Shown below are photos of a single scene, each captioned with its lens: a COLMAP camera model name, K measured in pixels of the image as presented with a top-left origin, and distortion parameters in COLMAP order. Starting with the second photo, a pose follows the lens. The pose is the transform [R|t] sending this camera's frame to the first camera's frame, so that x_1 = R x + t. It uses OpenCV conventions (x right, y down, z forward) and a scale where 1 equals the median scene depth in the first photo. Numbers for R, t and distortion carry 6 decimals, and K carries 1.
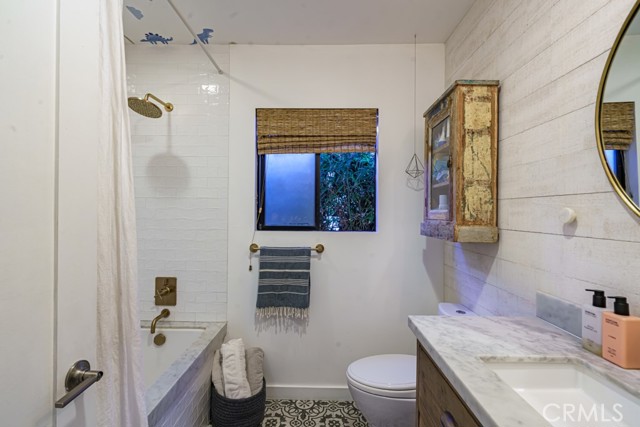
lens RADIAL K [[300.0, 0, 316.6], [0, 300.0, 211.2], [0, 0, 1]] dist [-0.001458, 0.006487]
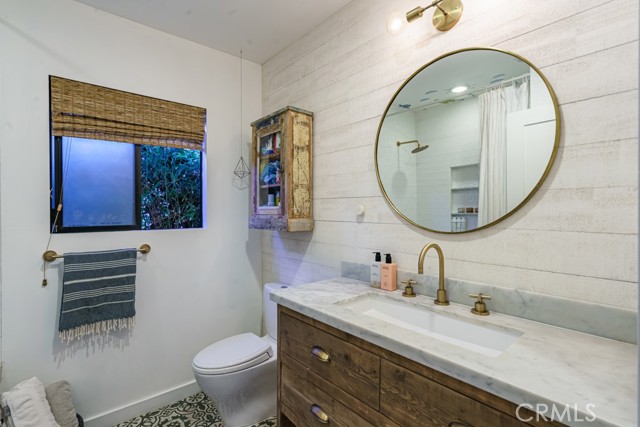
lens RADIAL K [[300.0, 0, 316.6], [0, 300.0, 211.2], [0, 0, 1]] dist [-0.001458, 0.006487]
pose [[0.756070, -0.011890, 0.654382, -0.198939], [0.004425, 0.999905, 0.013055, -0.000602], [-0.654475, -0.006975, 0.756051, -0.037017]]
